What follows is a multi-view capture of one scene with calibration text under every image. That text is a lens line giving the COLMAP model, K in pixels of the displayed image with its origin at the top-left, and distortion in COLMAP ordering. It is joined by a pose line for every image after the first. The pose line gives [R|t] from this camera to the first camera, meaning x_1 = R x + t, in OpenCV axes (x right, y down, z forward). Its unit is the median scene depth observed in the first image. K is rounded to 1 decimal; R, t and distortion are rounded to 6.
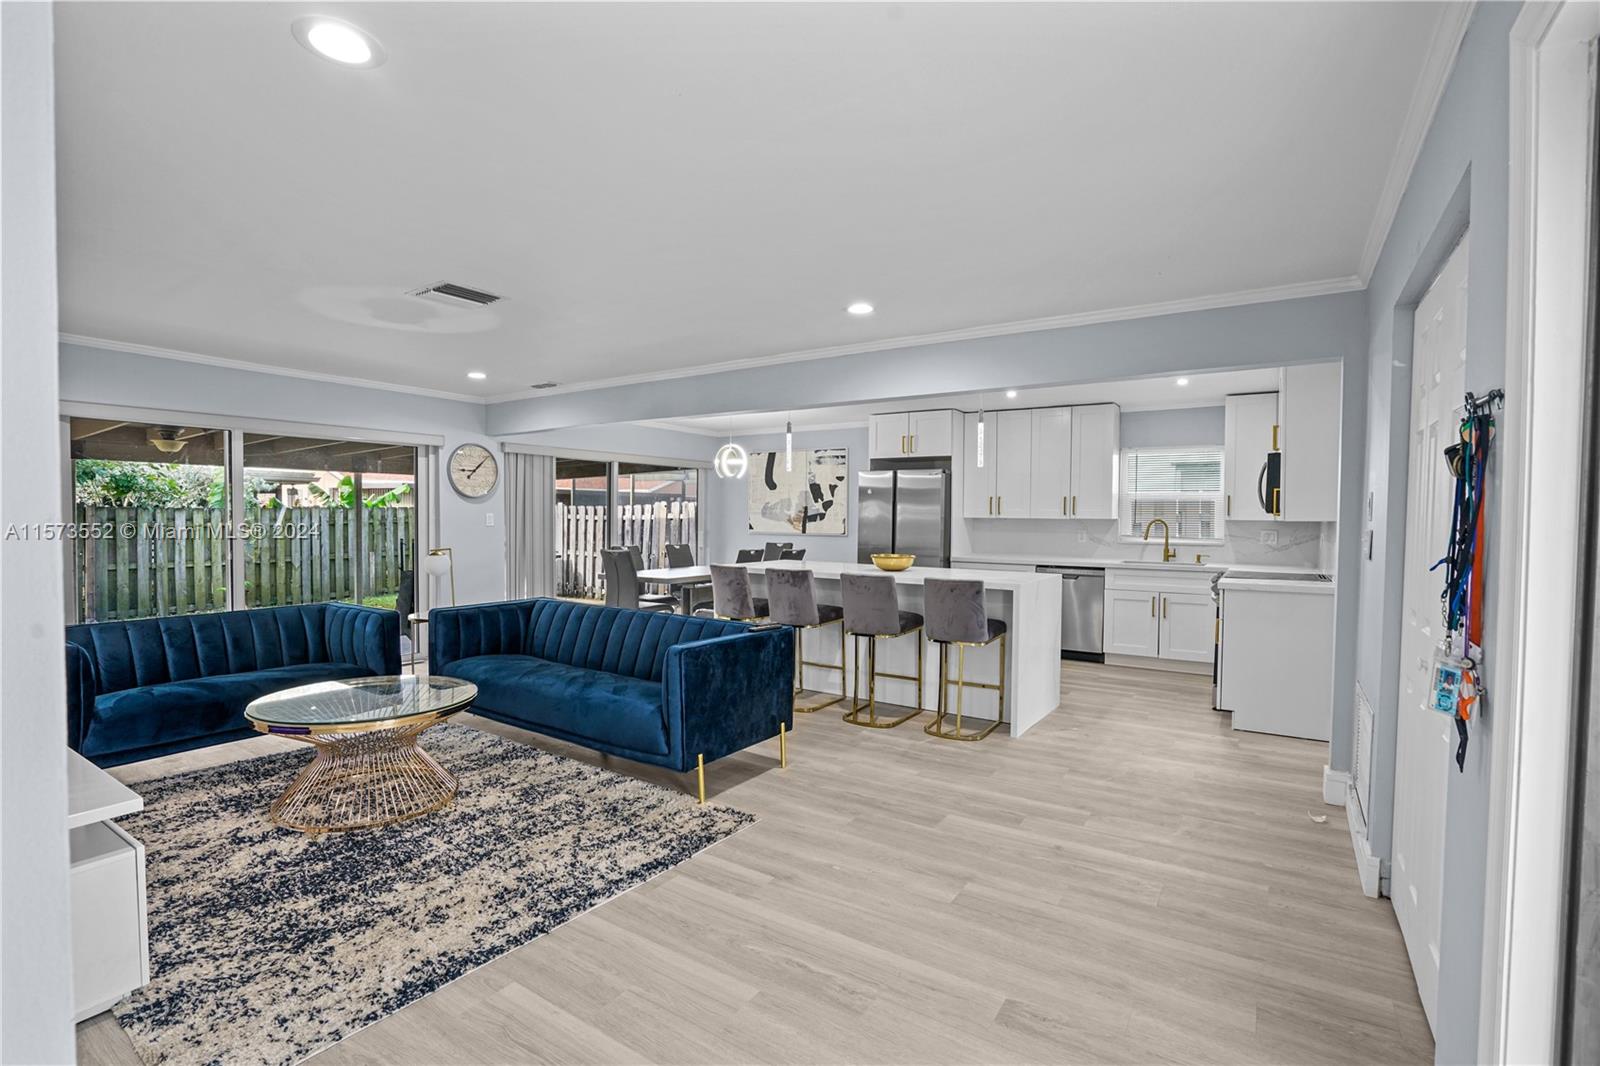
lens RADIAL K [[738.6, 0, 797.5], [0, 738.6, 541.0], [0, 0, 1]] dist [-0.062578, 0.026106]
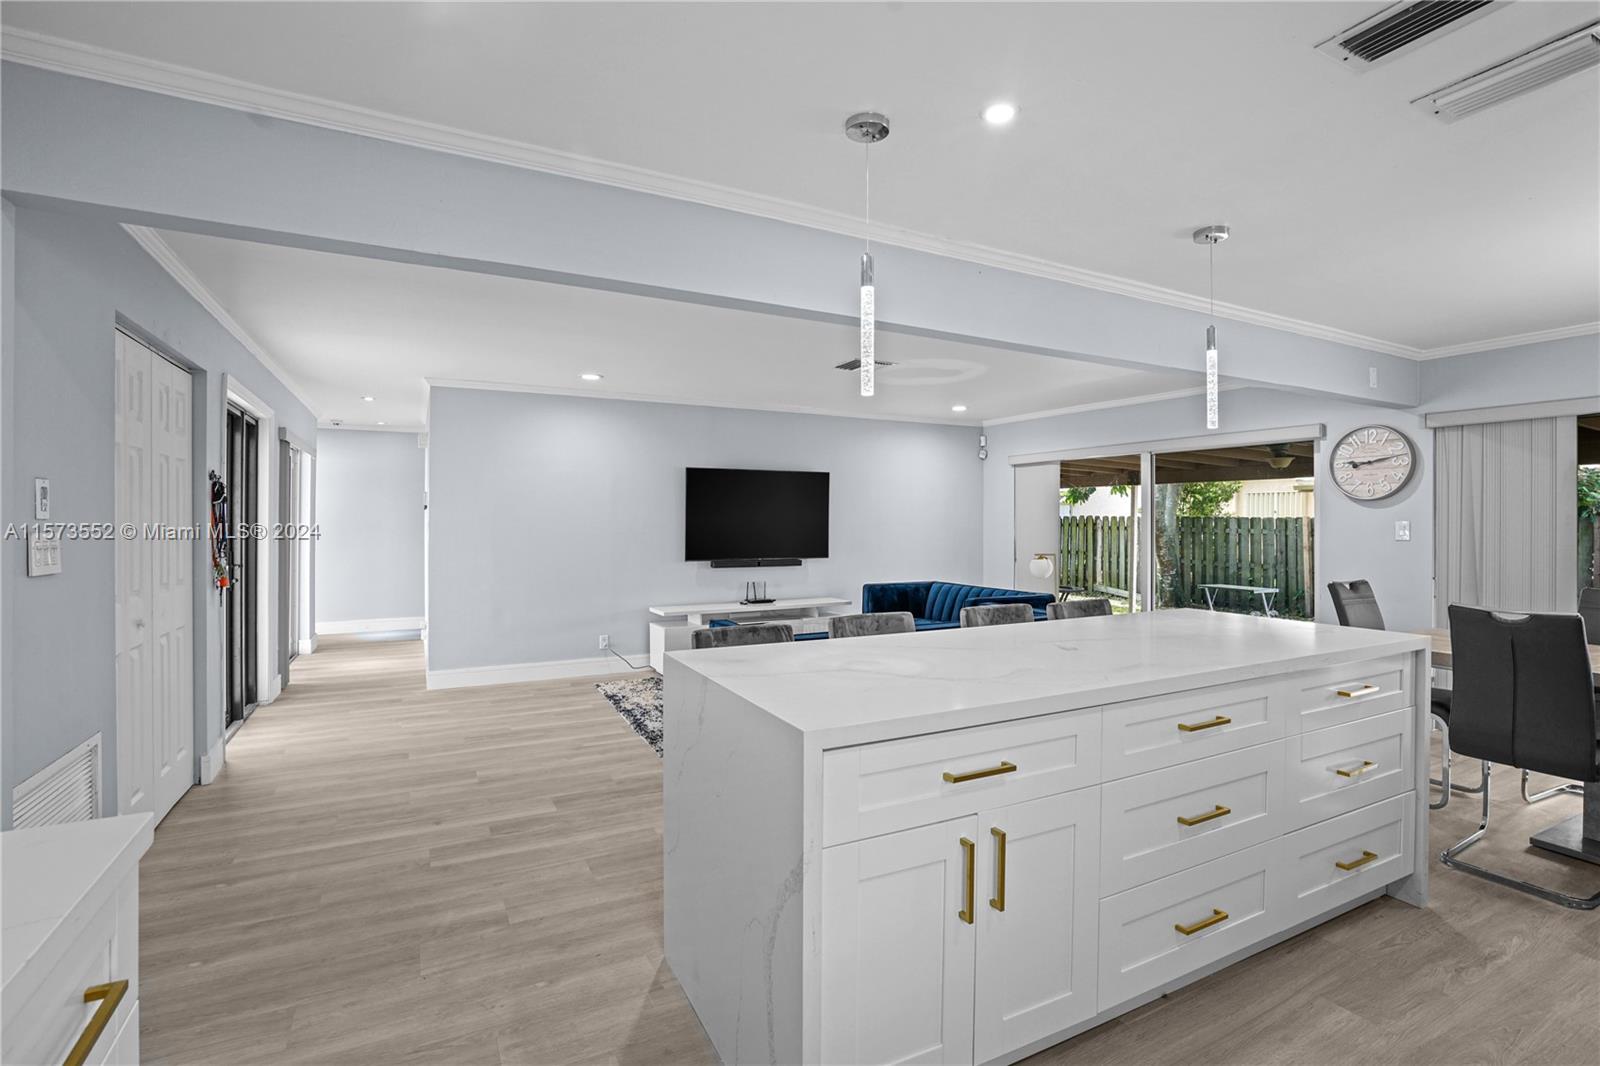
lens RADIAL K [[741.6, 0, 798.7], [0, 741.6, 526.2], [0, 0, 1]] dist [-0.062683, 0.022021]
pose [[-0.481786, -0.001446, -0.876288, 0.502875], [-0.036537, 0.999162, 0.018440, -0.028898], [0.875527, 0.040901, -0.481435, 0.946925]]
